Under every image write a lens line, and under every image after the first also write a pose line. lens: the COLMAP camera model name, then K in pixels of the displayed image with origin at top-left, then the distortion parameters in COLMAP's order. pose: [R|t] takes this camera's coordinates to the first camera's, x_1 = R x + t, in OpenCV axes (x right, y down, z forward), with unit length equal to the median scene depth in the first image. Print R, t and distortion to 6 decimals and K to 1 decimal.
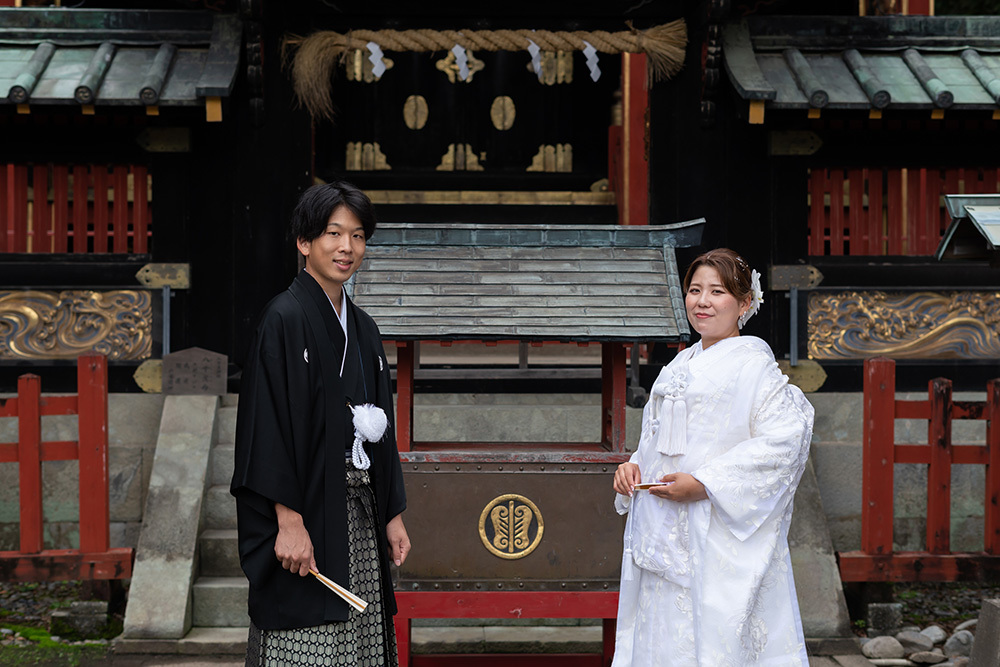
lens RADIAL K [[1764.0, 0, 500.0], [0, 1764.0, 333.5], [0, 0, 1]] dist [-0.006445, -0.066308]
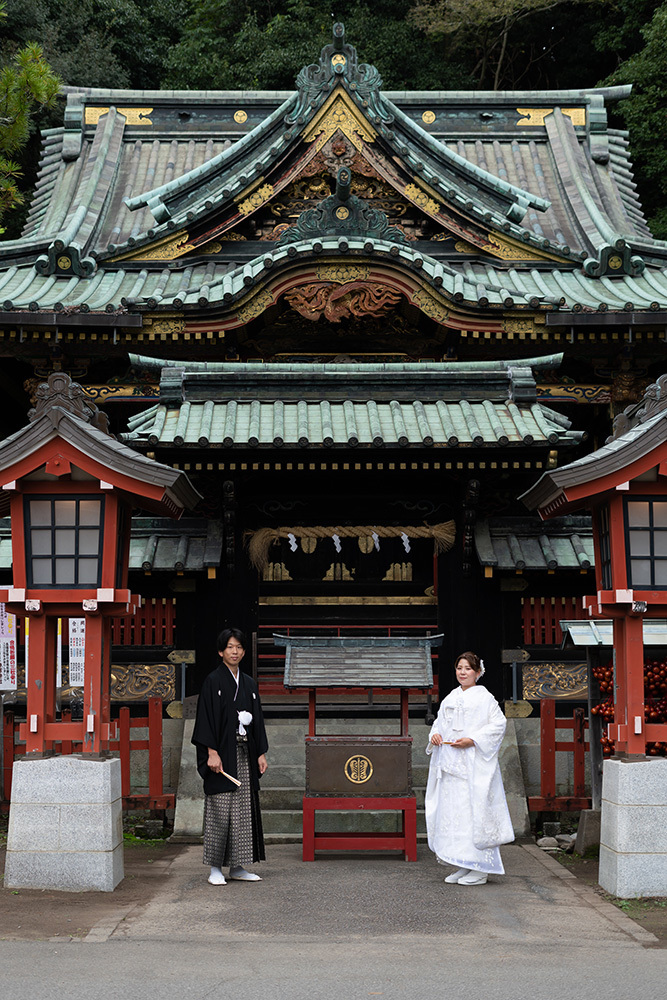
lens RADIAL K [[1764.0, 0, 293.3], [0, 1764.0, 500.1], [0, 0, 1]] dist [-0.006445, -0.066308]
pose [[0.998719, -0.008639, -0.049864, 0.026820], [0.003144, 0.994009, -0.109250, 0.007796], [0.050509, 0.108953, 0.992763, -0.917788]]
